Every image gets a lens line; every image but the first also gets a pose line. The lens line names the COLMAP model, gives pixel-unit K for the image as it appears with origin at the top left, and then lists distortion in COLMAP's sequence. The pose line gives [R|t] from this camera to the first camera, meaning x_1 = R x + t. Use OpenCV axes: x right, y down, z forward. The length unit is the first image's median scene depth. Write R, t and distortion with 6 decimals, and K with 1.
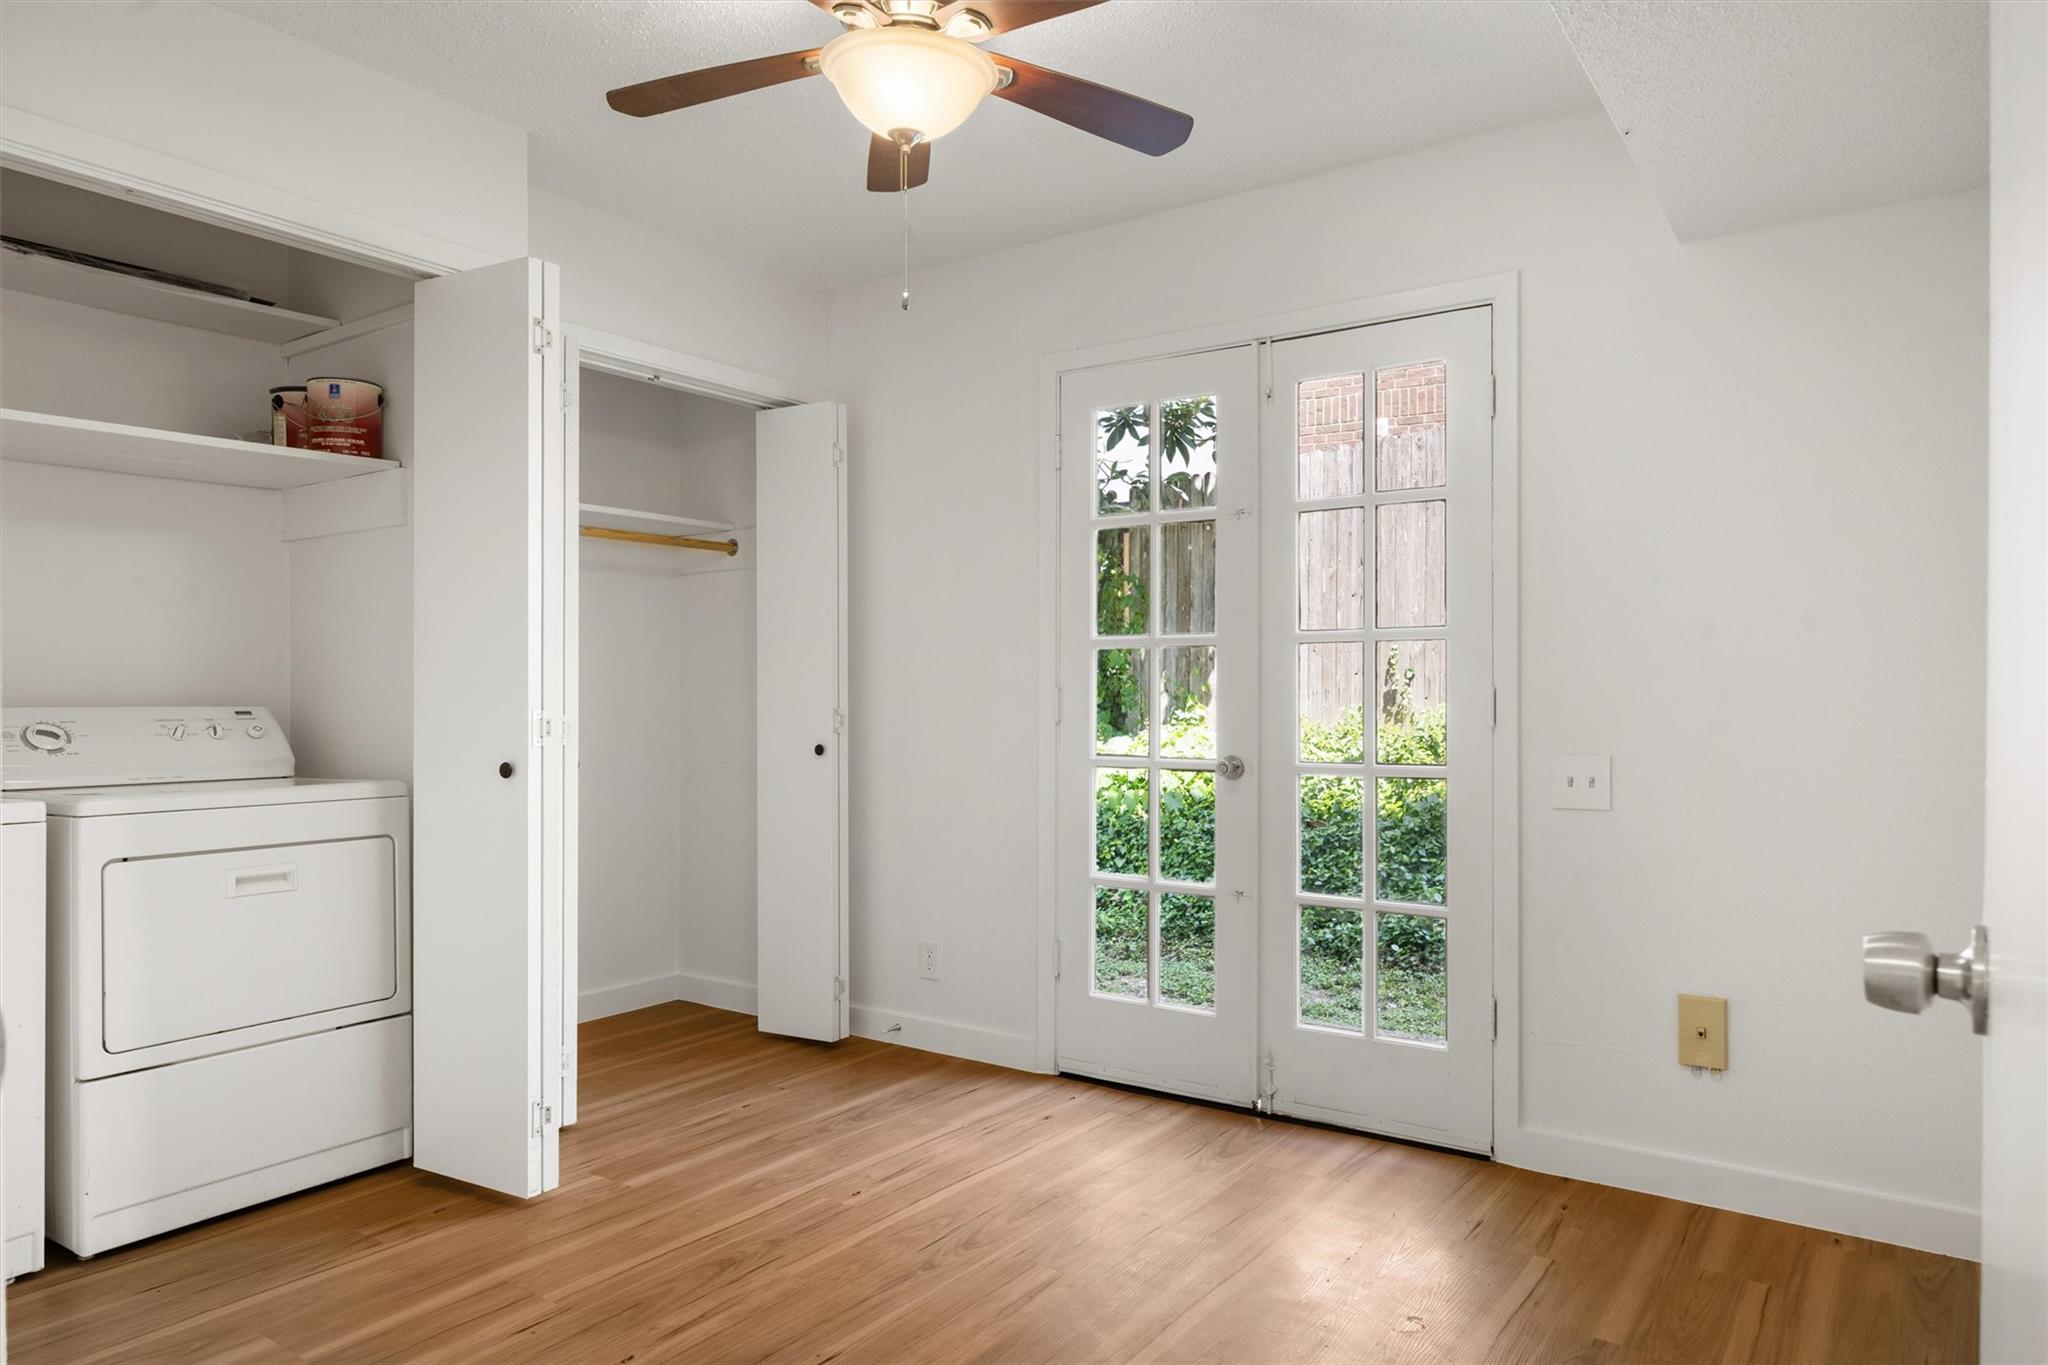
lens RADIAL K [[1220.6, 0, 1001.3], [0, 1220.6, 693.3], [0, 0, 1]] dist [-0.000283, -0.000529]
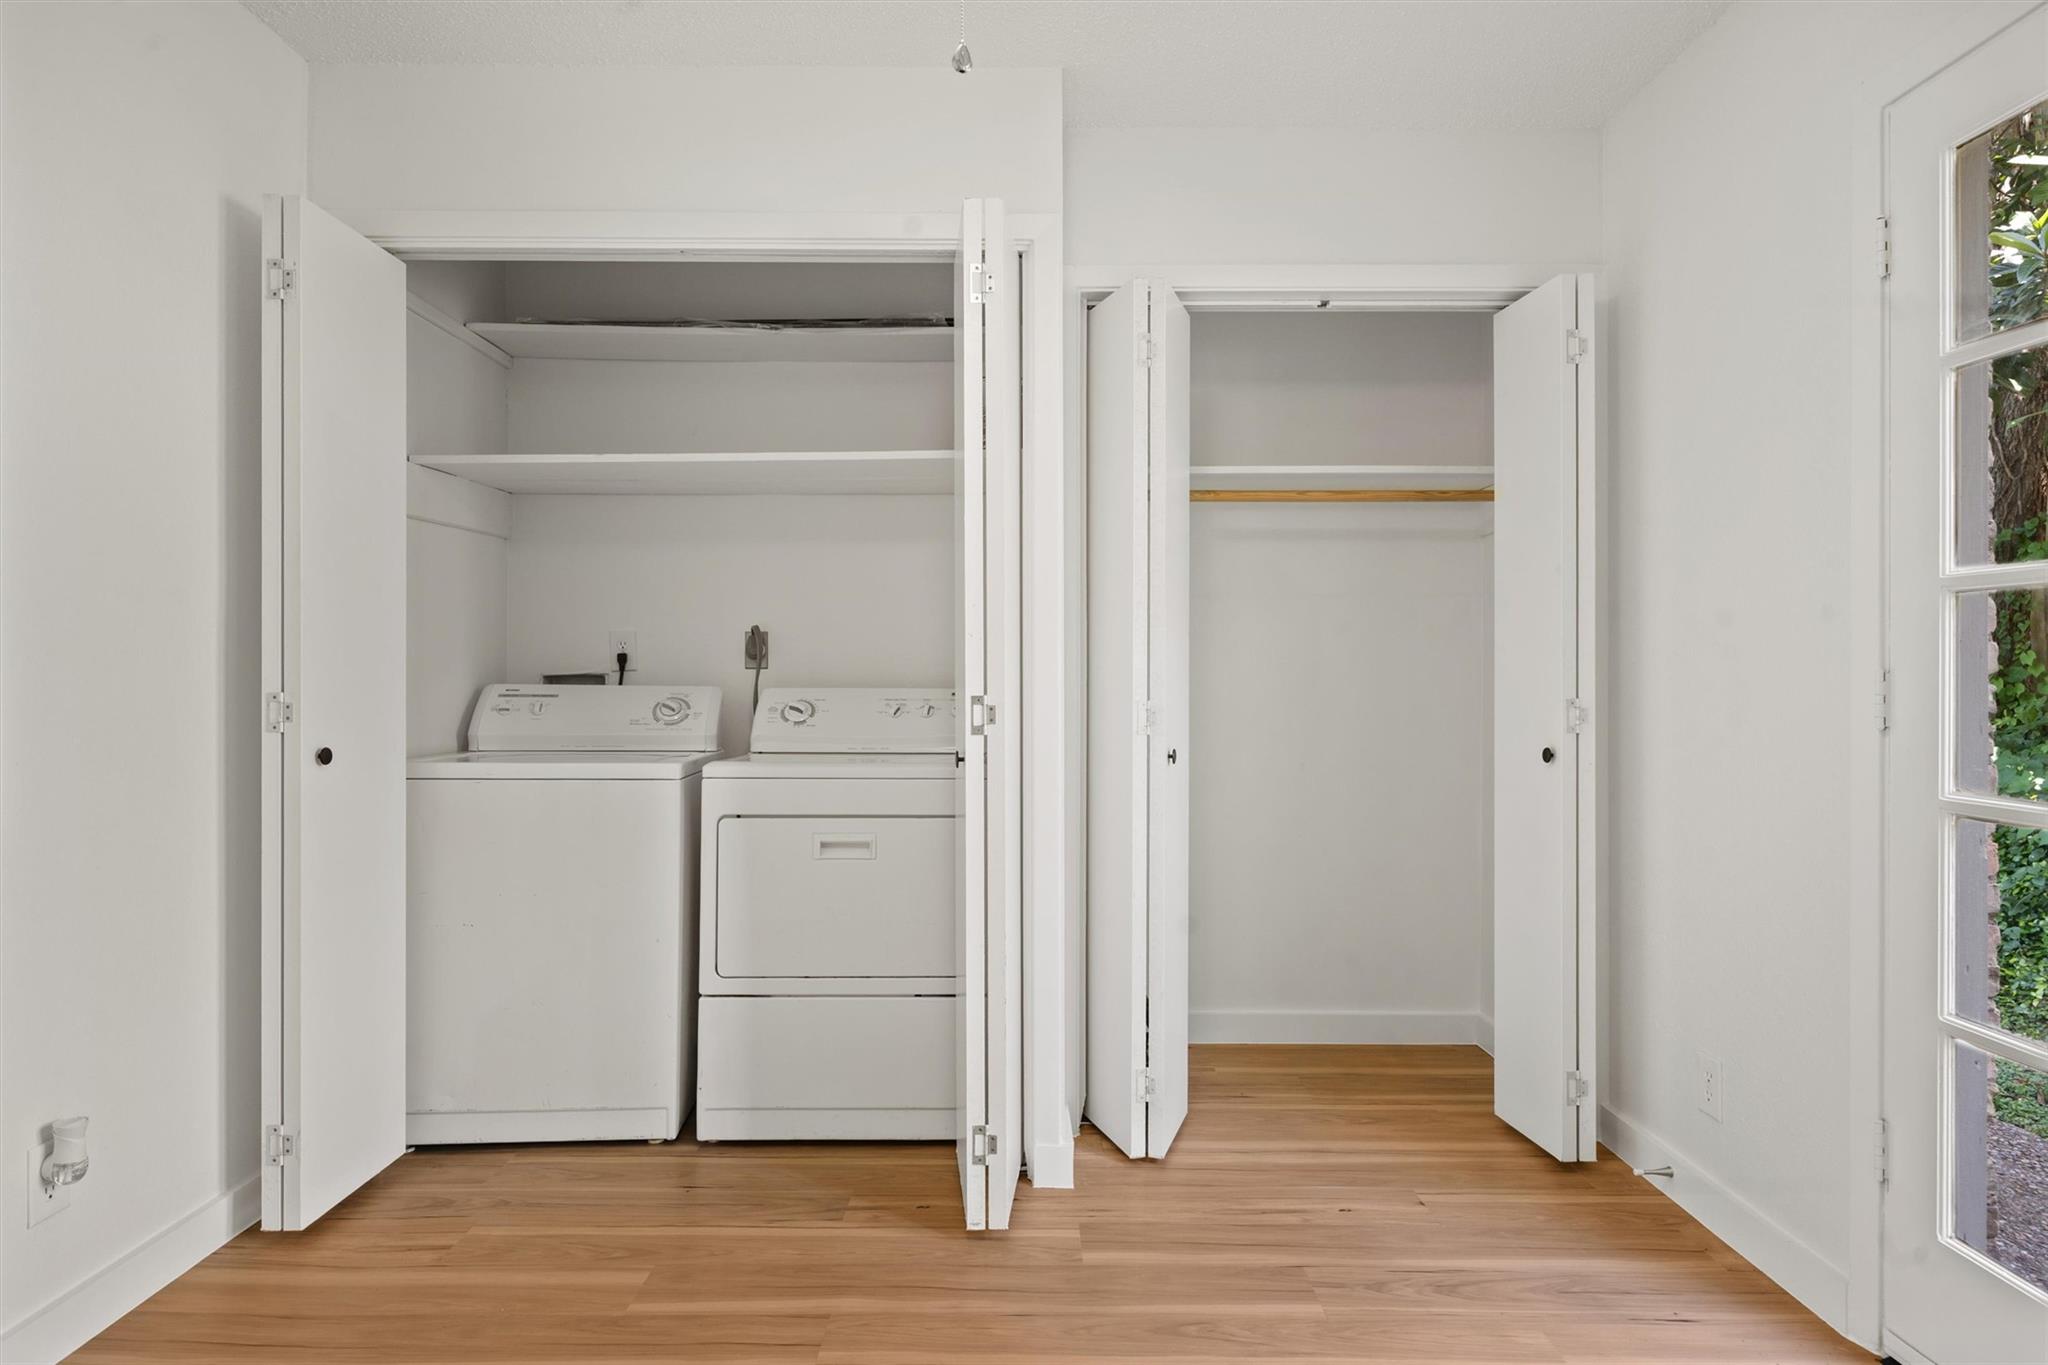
lens RADIAL K [[1145.1, 0, 1029.8], [0, 1145.1, 673.5], [0, 0, 1]] dist [-0.000483, 0.001043]
pose [[0.602805, -0.002568, -0.797885, 0.277800], [-0.002123, 0.999986, -0.004822, 0.001654], [0.797886, 0.004600, 0.602791, 0.444815]]
